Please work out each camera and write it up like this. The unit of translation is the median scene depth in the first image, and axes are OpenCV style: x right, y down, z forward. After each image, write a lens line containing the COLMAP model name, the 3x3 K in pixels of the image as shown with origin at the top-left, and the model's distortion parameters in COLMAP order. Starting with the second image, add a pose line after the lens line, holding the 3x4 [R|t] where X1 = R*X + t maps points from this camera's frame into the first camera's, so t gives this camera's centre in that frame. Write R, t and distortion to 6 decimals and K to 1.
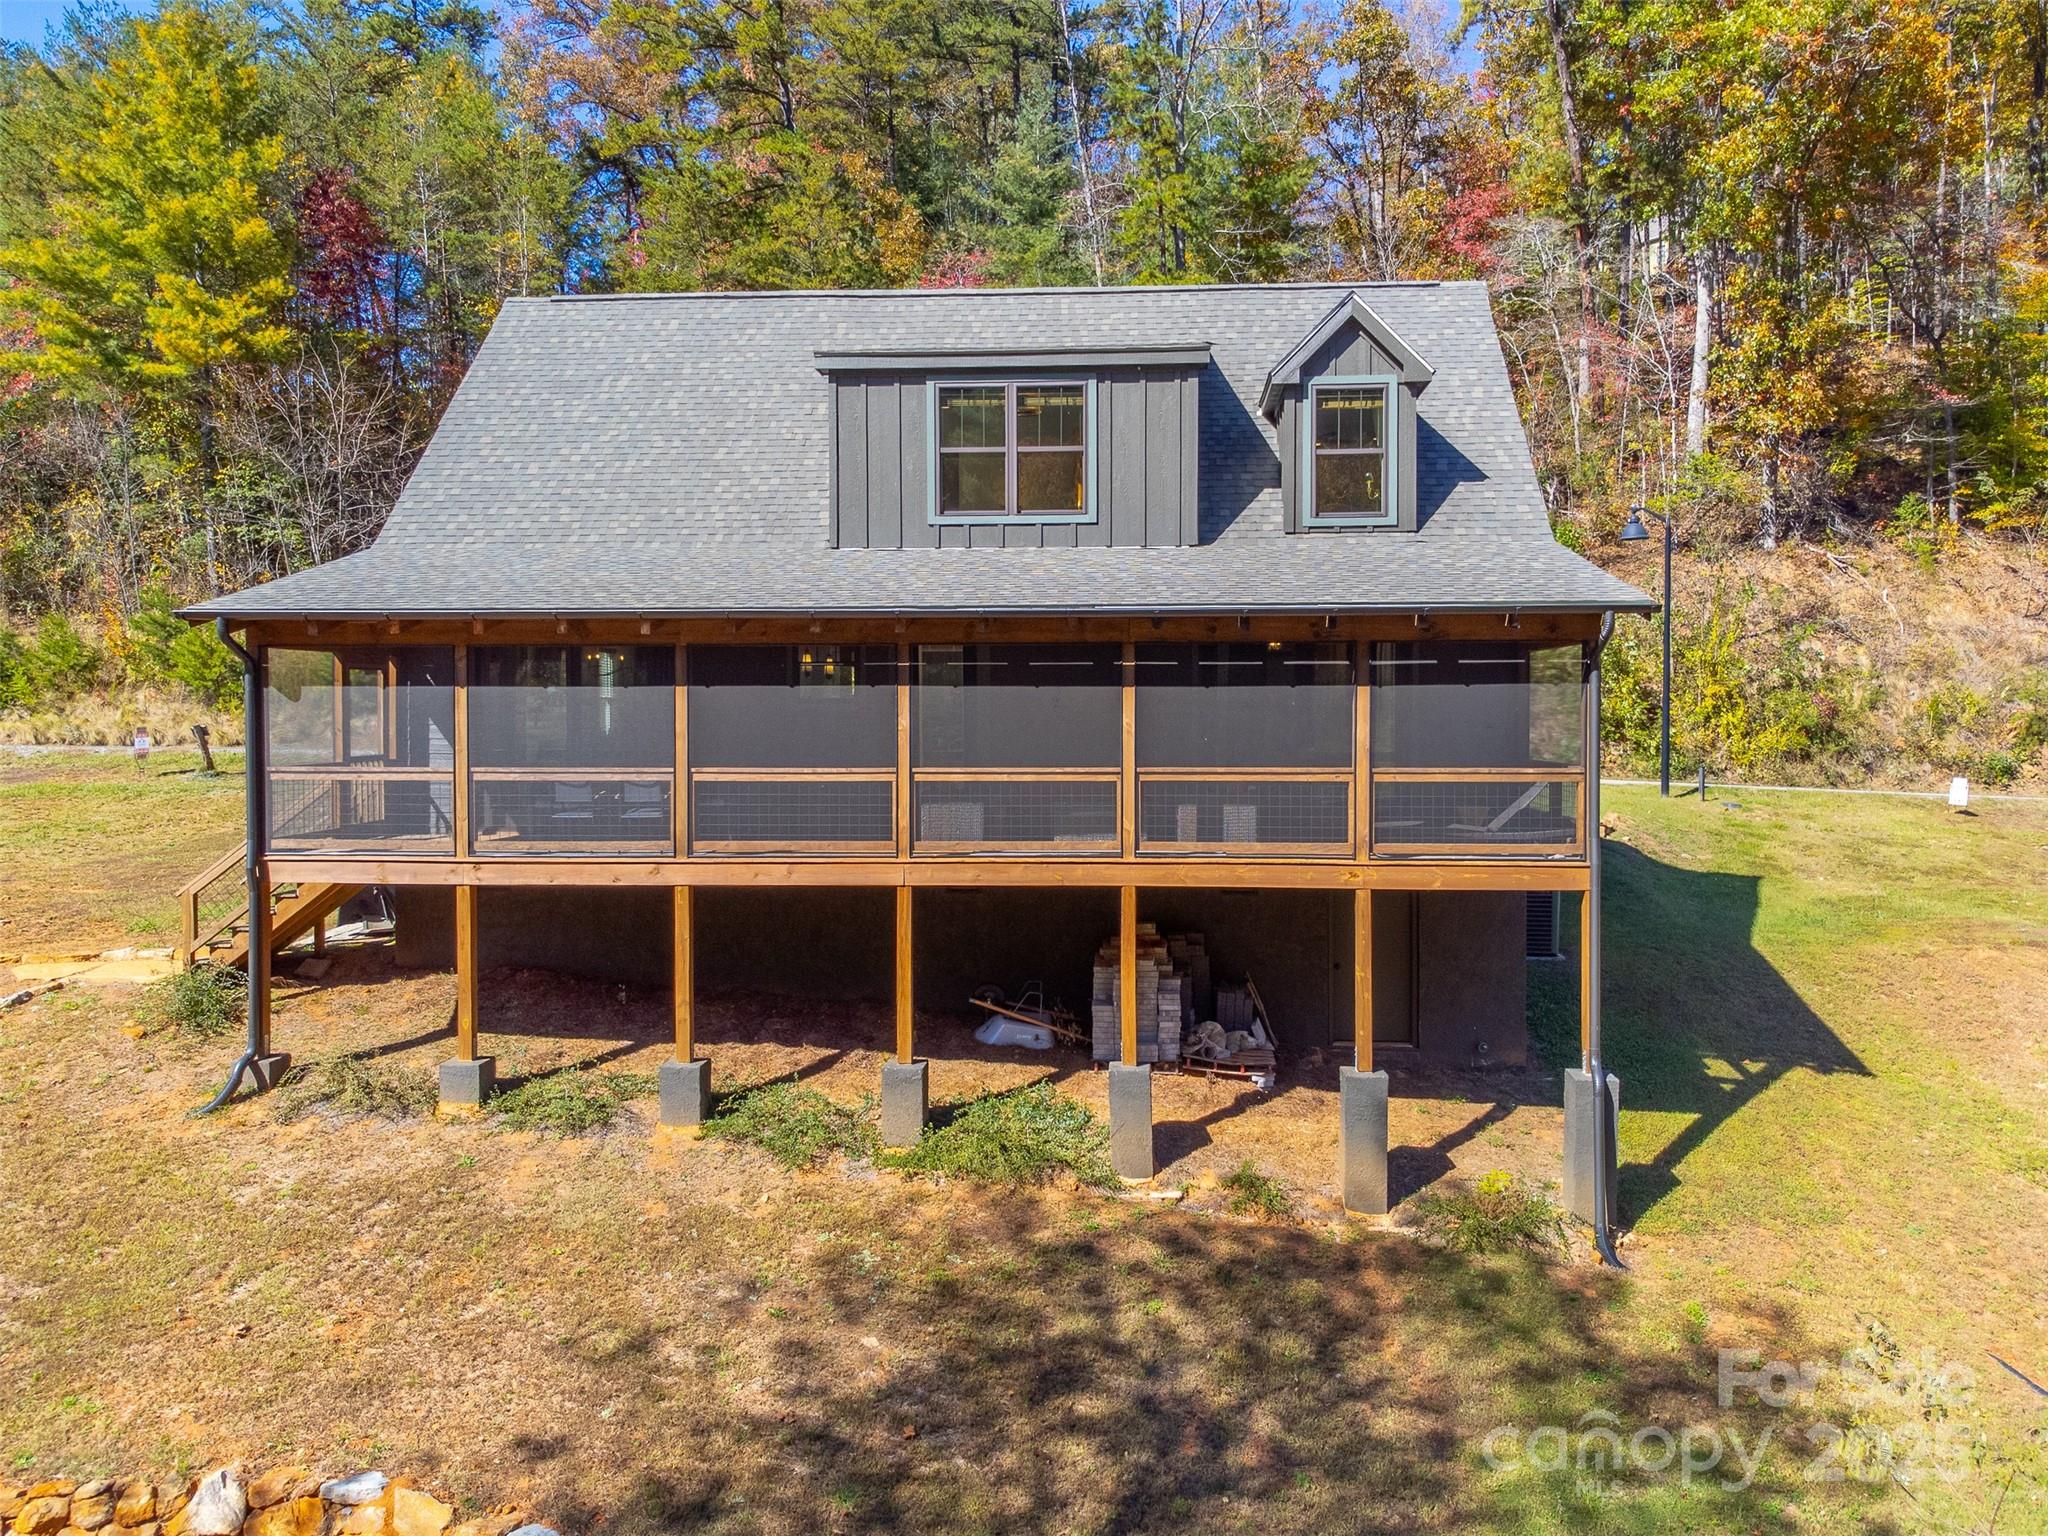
lens RADIAL K [[1536.8, 0, 1052.8], [0, 1536.8, 763.4], [0, 0, 1]] dist [0.100396, -0.179747]
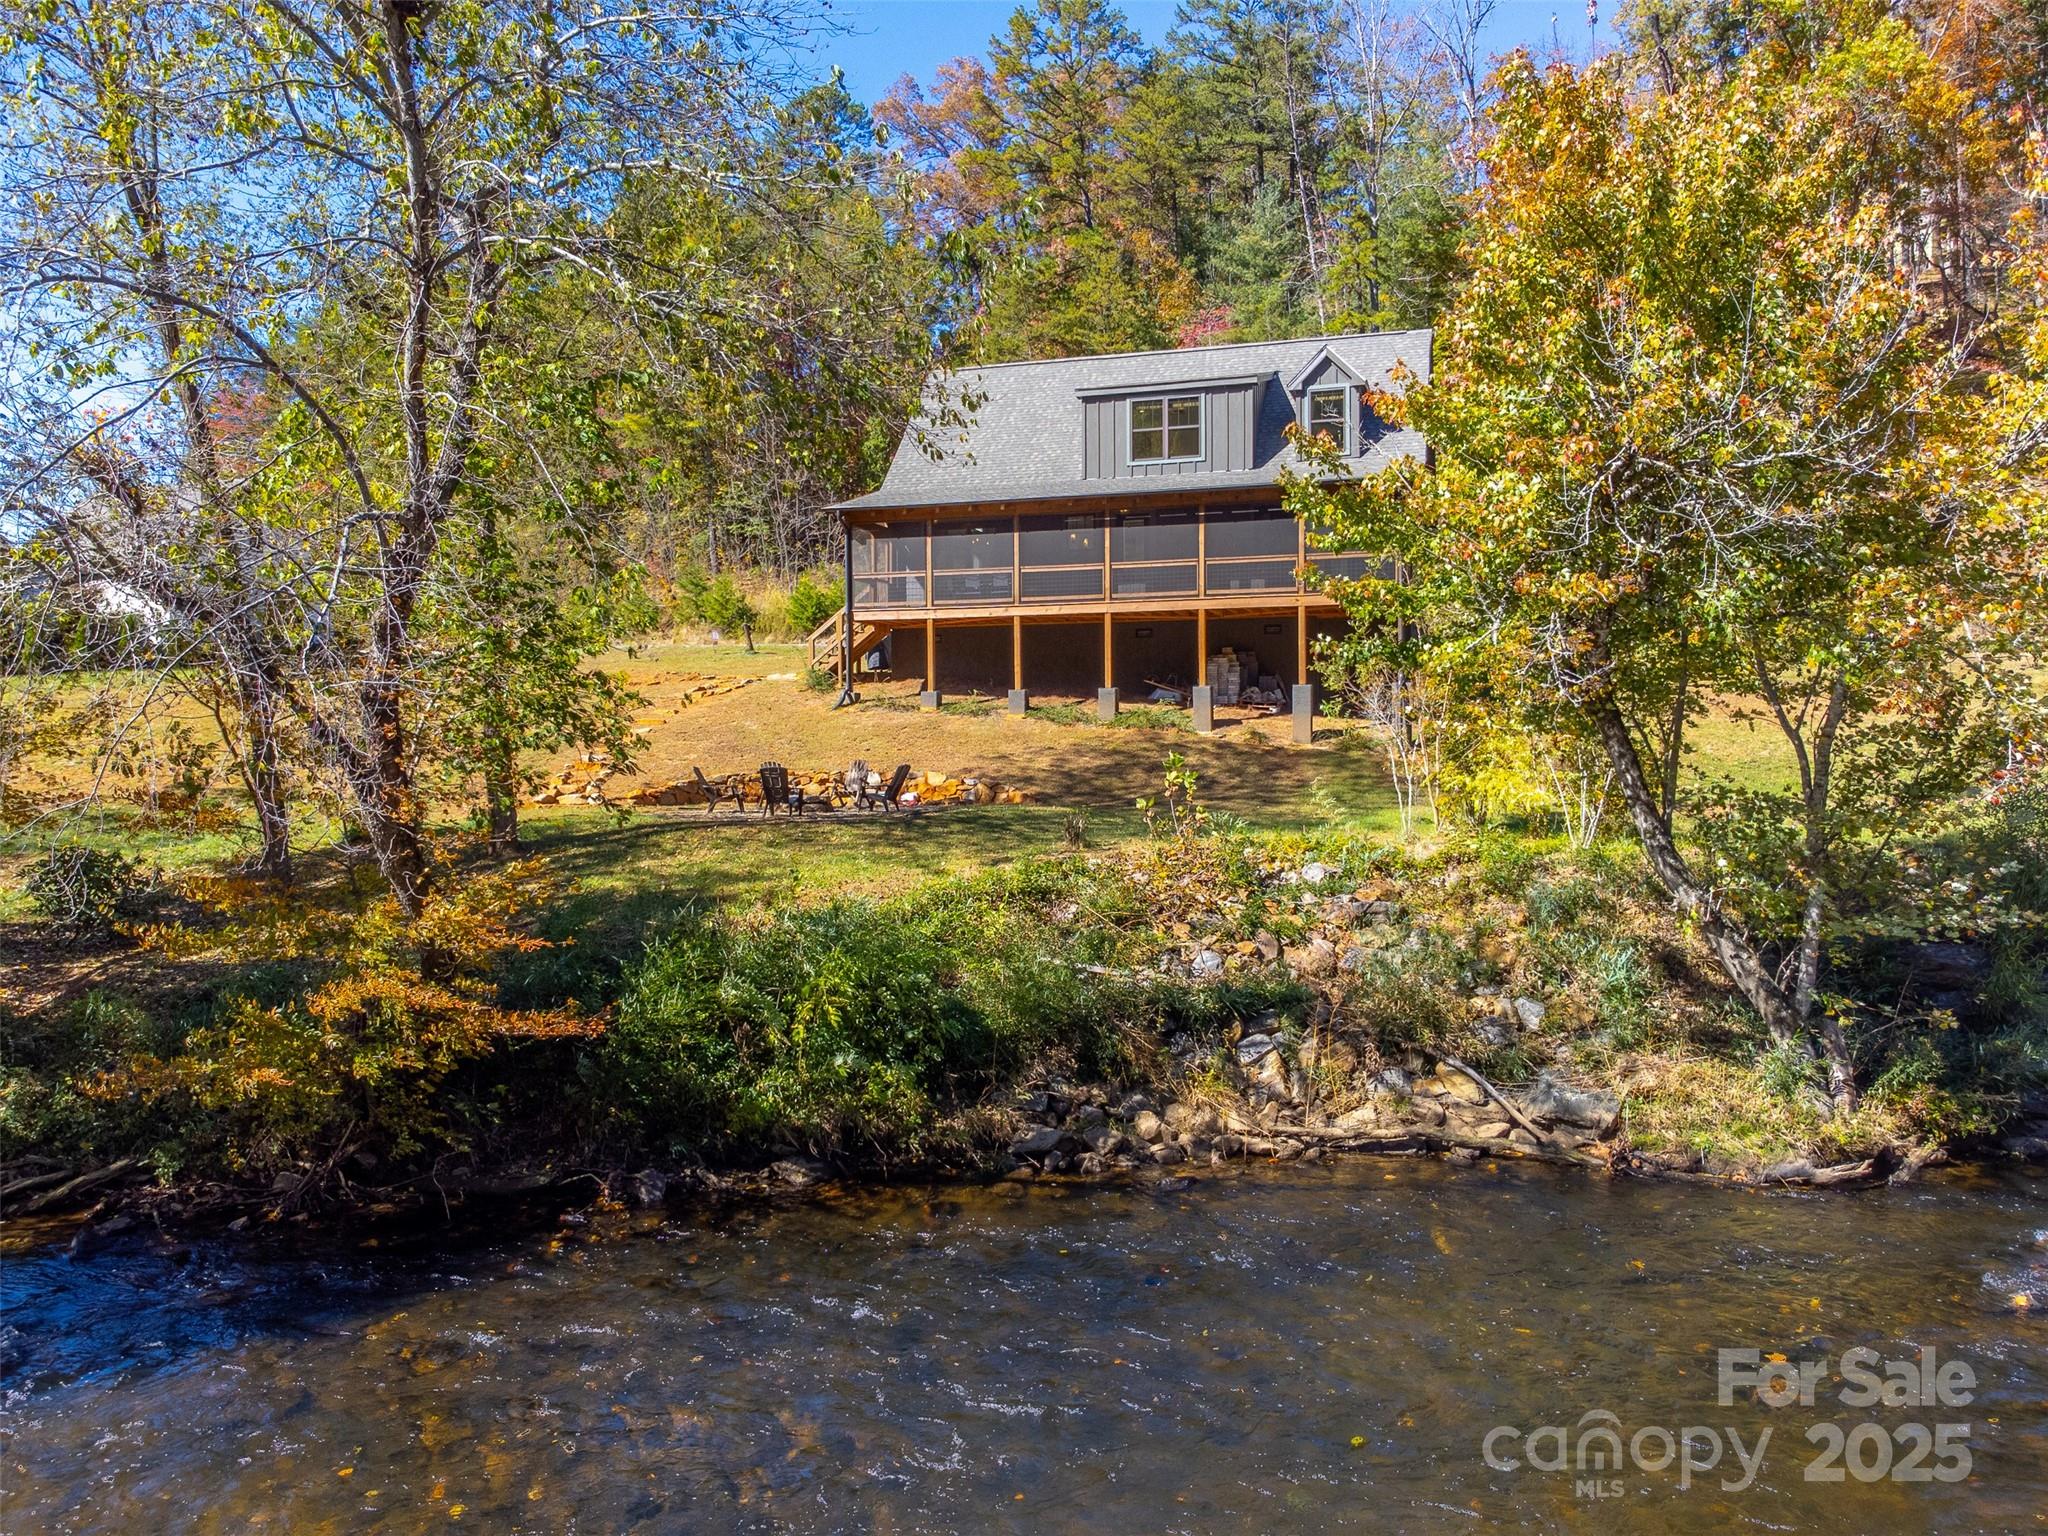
lens RADIAL K [[1518.7, 0, 1024.0], [0, 1518.7, 768.0], [0, 0, 1]] dist [0.062371, -0.130976]
pose [[0.974587, -0.004087, -0.223973, 0.252511], [0.001746, 0.999942, -0.010648, 0.288862], [0.224003, 0.009986, 0.974537, -1.095322]]
